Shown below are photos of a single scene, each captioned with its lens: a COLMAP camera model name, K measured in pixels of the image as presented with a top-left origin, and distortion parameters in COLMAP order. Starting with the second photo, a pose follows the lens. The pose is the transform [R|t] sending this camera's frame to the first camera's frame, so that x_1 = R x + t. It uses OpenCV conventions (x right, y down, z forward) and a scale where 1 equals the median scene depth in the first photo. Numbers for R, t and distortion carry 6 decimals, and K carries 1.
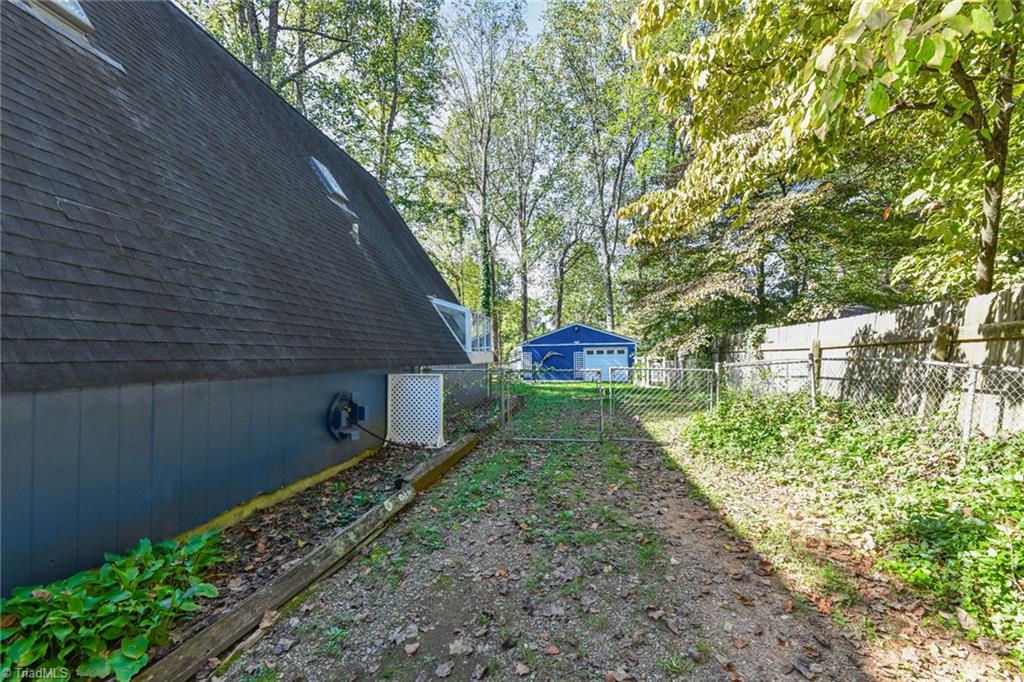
lens RADIAL K [[402.7, 0, 515.6], [0, 402.7, 353.6], [0, 0, 1]] dist [0.024056, -0.006711]
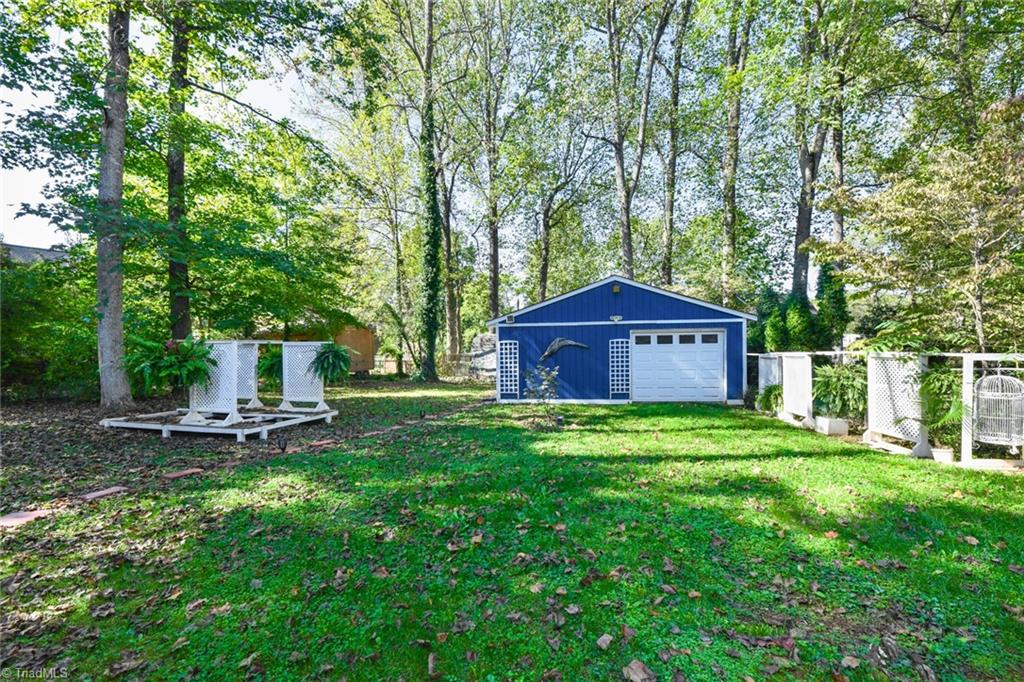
lens RADIAL K [[409.8, 0, 514.5], [0, 409.8, 342.1], [0, 0, 1]] dist [0.025543, -0.007939]
pose [[0.996306, -0.000087, 0.085875, -0.004629], [0.000222, 0.999999, -0.001559, 0.000352], [-0.085875, 0.001573, 0.996305, 0.429807]]
